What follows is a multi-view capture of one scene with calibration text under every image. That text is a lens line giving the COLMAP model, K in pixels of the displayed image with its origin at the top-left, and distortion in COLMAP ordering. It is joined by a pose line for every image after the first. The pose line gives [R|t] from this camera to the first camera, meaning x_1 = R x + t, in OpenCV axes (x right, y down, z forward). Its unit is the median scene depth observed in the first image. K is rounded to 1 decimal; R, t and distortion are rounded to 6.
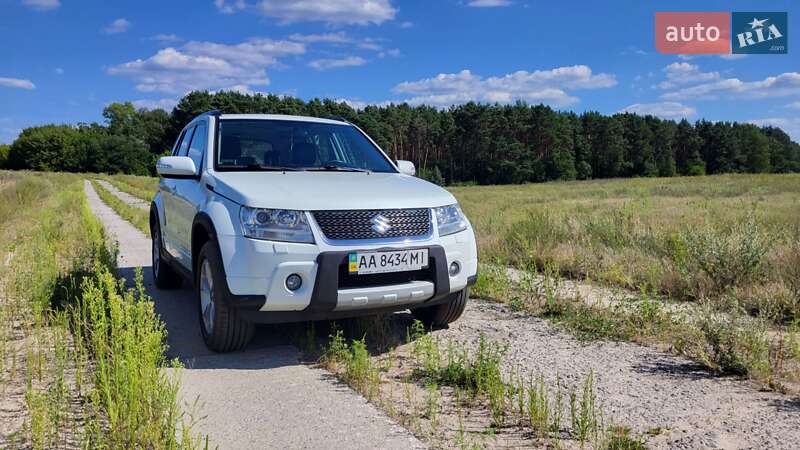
lens RADIAL K [[619.2, 0, 412.9], [0, 619.2, 222.2], [0, 0, 1]] dist [0.022082, -0.035913]
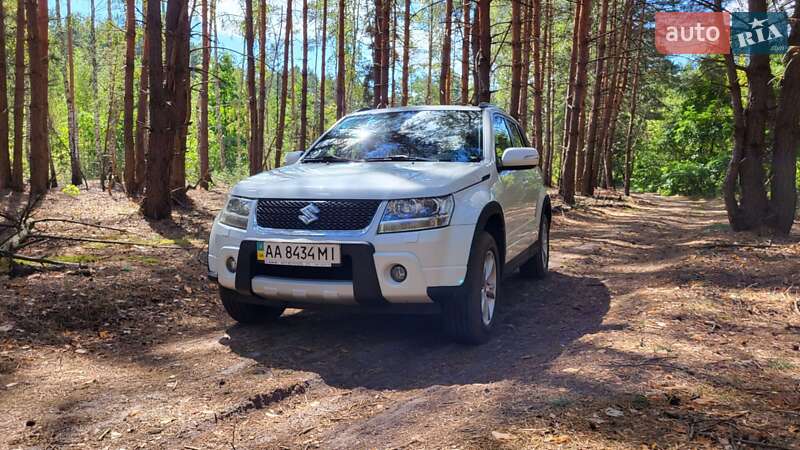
lens RADIAL K [[619.2, 0, 400.3], [0, 619.2, 224.4], [0, 0, 1]] dist [0.022082, -0.035913]
pose [[0.659355, 0.051379, -0.750074, 0.739118], [-0.048190, 0.998499, 0.026035, -0.013081], [0.750286, 0.018980, 0.660841, 0.474120]]
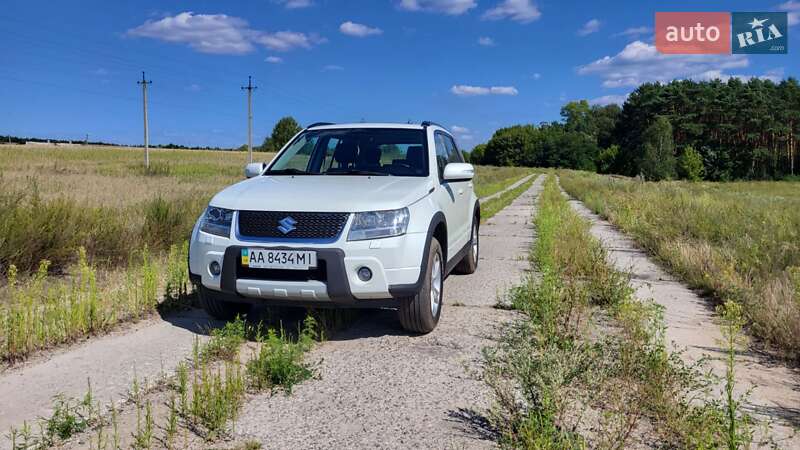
lens RADIAL K [[619.2, 0, 394.9], [0, 619.2, 227.9], [0, 0, 1]] dist [0.022082, -0.035913]
pose [[0.743934, 0.058949, -0.665648, 0.816798], [-0.046323, 0.998255, 0.036632, -0.040811], [0.666646, 0.003583, 0.745366, 0.300915]]
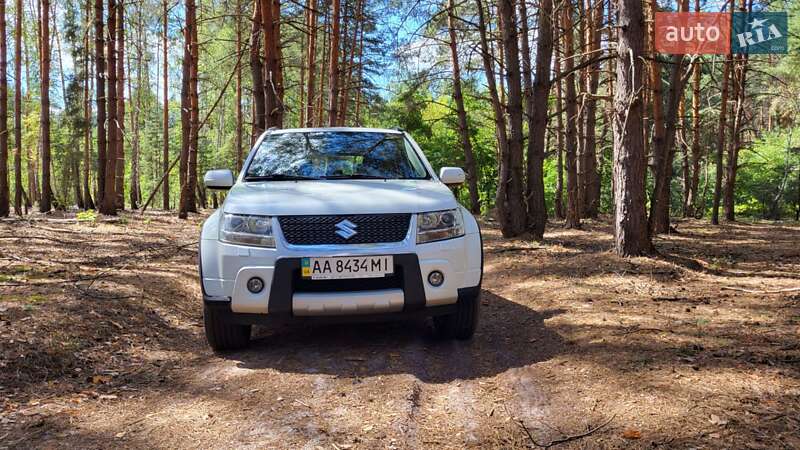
lens RADIAL K [[619.2, 0, 394.6], [0, 619.2, 224.9], [0, 0, 1]] dist [0.022082, -0.035913]
pose [[0.933006, -0.006218, -0.359807, 0.364097], [-0.002424, 0.999719, -0.023561, 0.018694], [0.359852, 0.022855, 0.932729, 0.117267]]
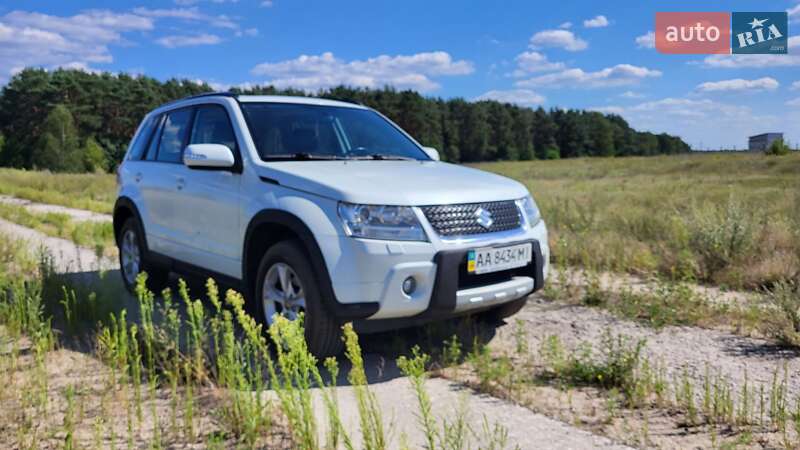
lens RADIAL K [[619.2, 0, 416.2], [0, 619.2, 231.5], [0, 0, 1]] dist [0.022082, -0.035913]
pose [[0.975929, -0.031359, 0.215823, -0.347511], [0.022929, 0.998877, 0.041454, -0.017507], [-0.216881, -0.035507, 0.975552, 0.114615]]
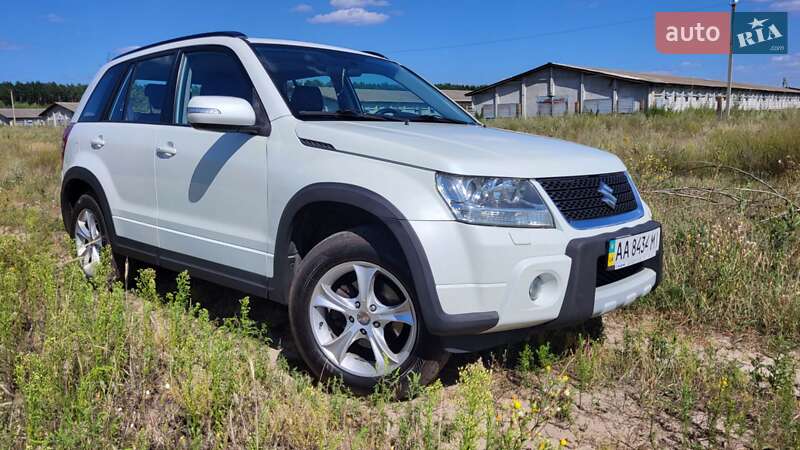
lens RADIAL K [[619.2, 0, 402.4], [0, 619.2, 220.8], [0, 0, 1]] dist [0.022082, -0.035913]
pose [[0.949560, -0.041456, 0.310832, -0.491337], [0.021493, 0.997496, 0.067378, -0.020401], [-0.312847, -0.057299, 0.948074, 0.393496]]
